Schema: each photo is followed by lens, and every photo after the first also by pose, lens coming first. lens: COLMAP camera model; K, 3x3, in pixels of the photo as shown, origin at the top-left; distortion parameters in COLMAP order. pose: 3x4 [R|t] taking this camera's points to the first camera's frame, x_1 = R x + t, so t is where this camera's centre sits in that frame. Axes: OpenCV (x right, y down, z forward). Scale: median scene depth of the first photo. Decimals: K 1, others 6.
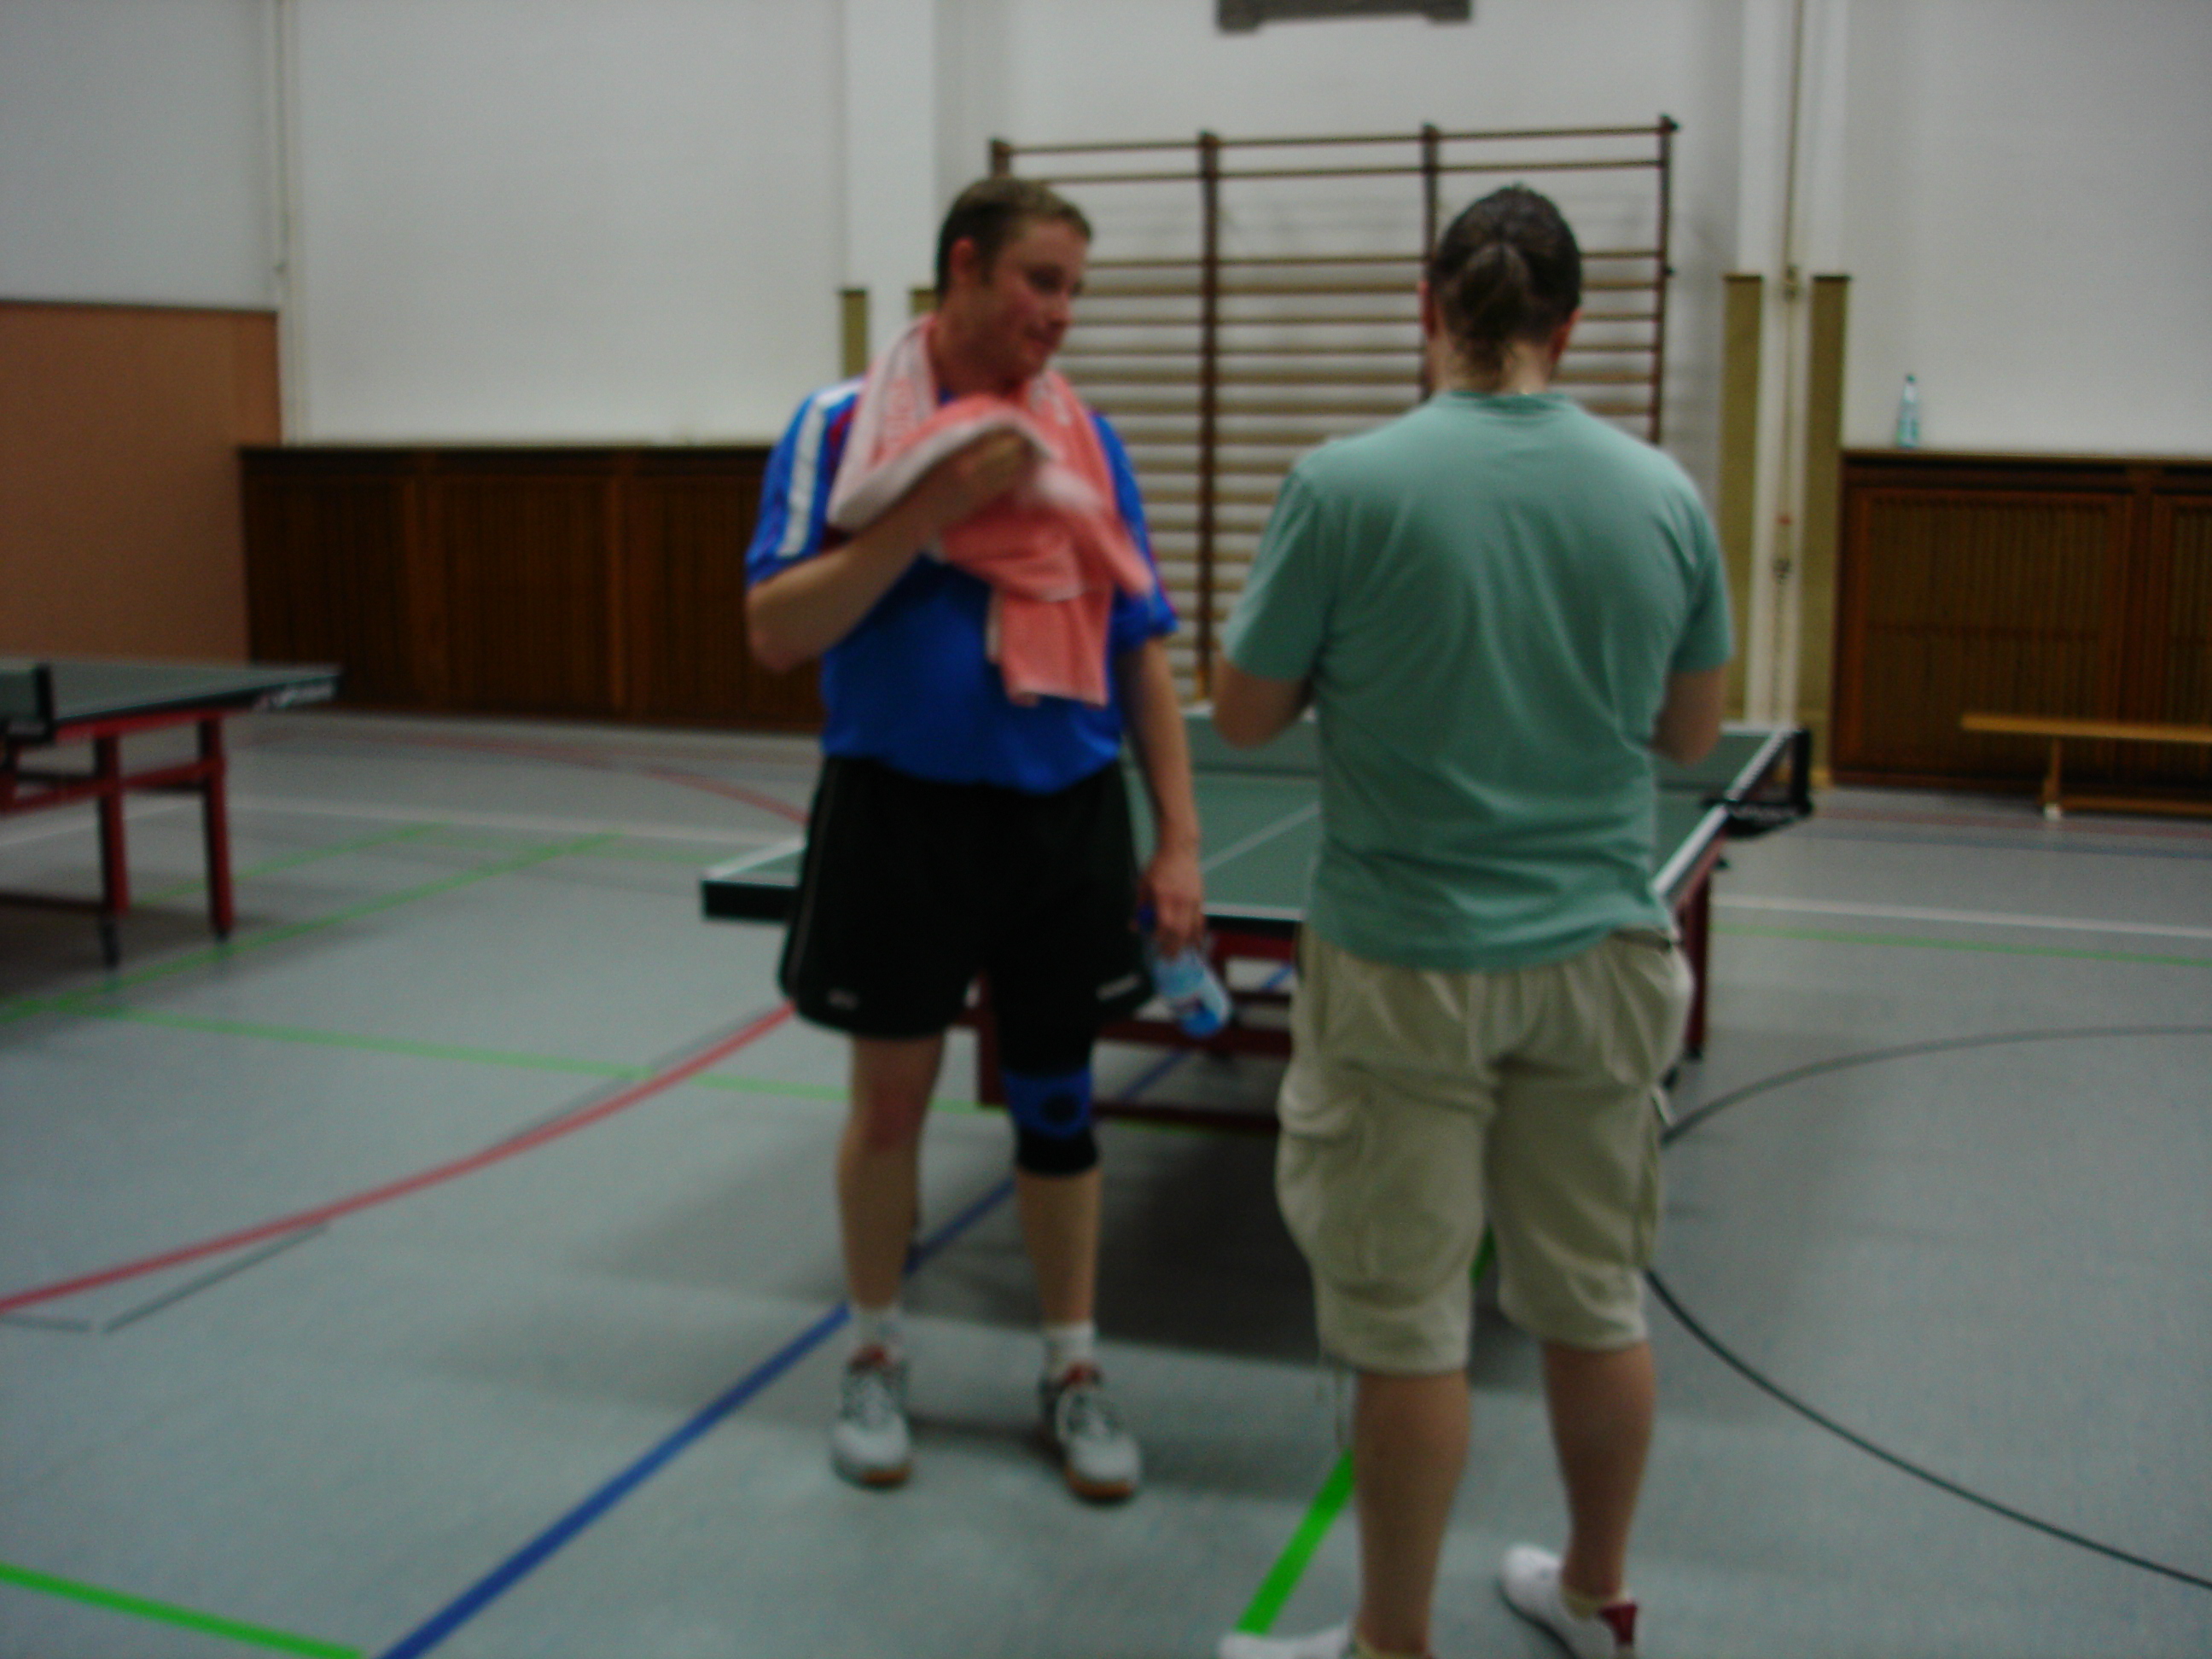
lens RADIAL K [[2574.2, 0, 1106.0], [0, 2574.2, 829.5], [0, 0, 1]] dist [-0.055991, -0.156117]
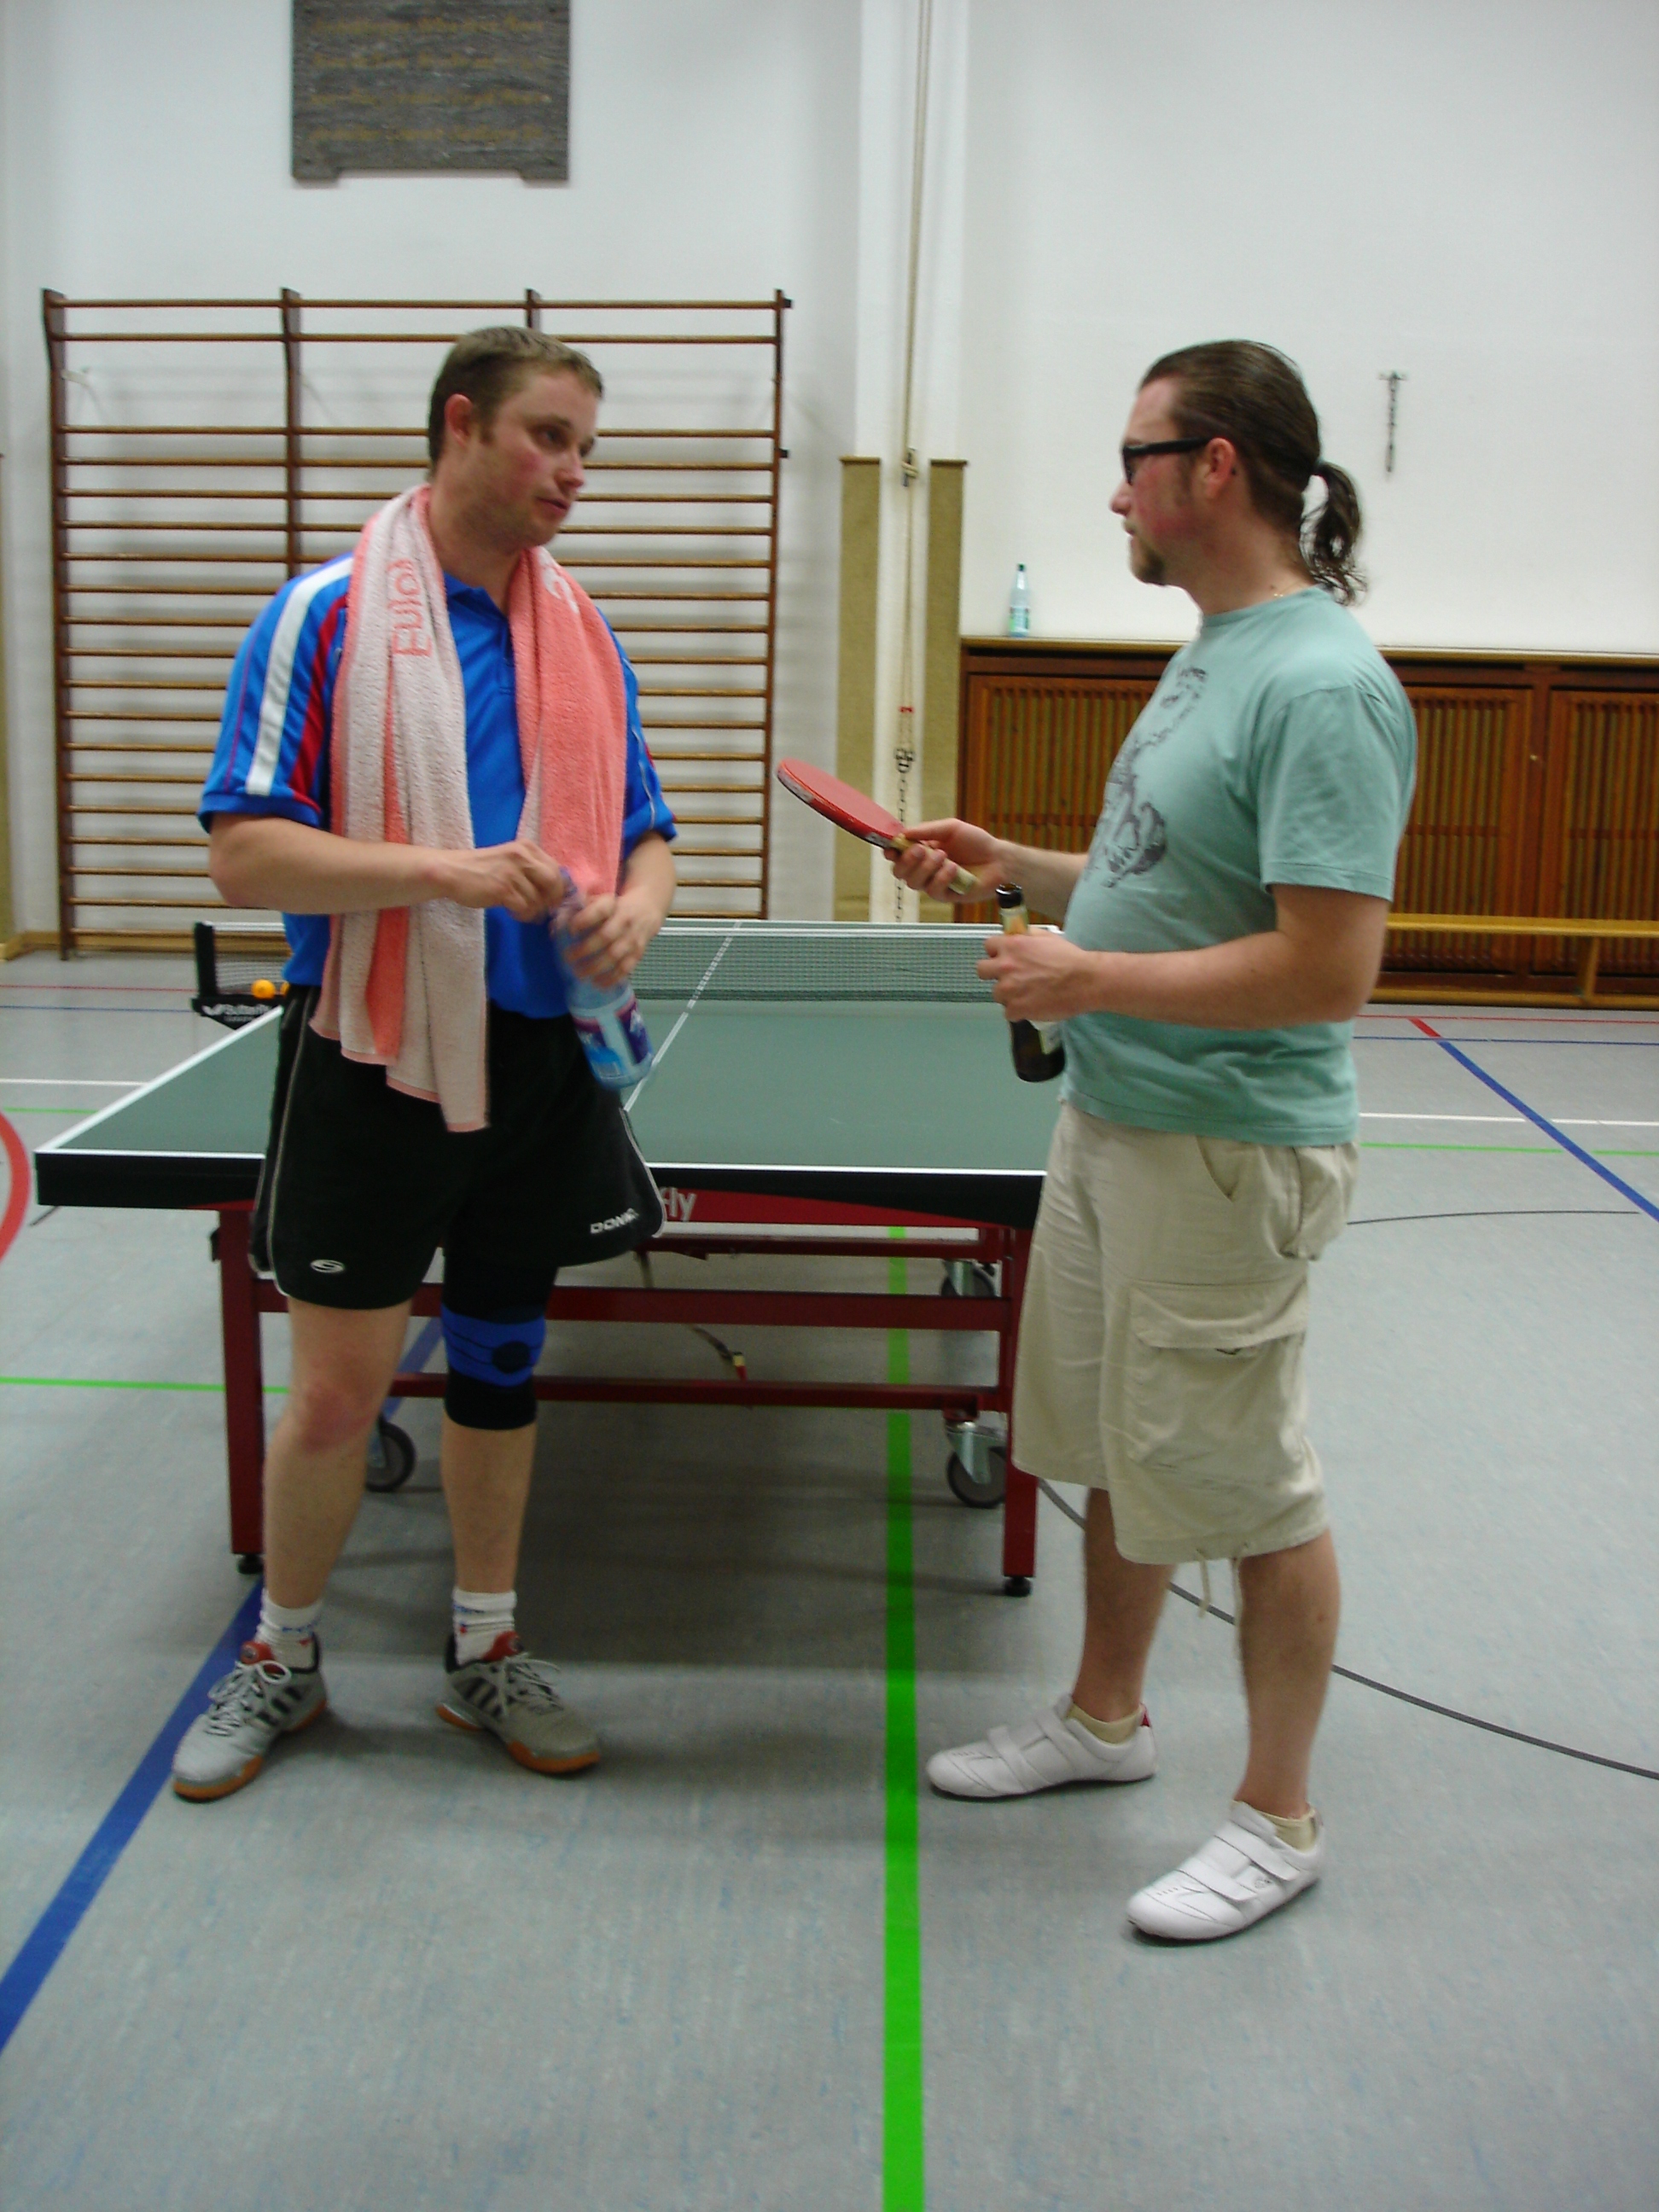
lens RADIAL K [[2574.2, 0, 829.5], [0, 2574.2, 1106.0], [0, 0, 1]] dist [-0.055991, -0.156117]
pose [[0.939419, -0.054060, 0.338481, -0.106666], [0.041929, 0.998192, 0.043055, -0.012145], [-0.340196, -0.026255, 0.939988, 0.073091]]
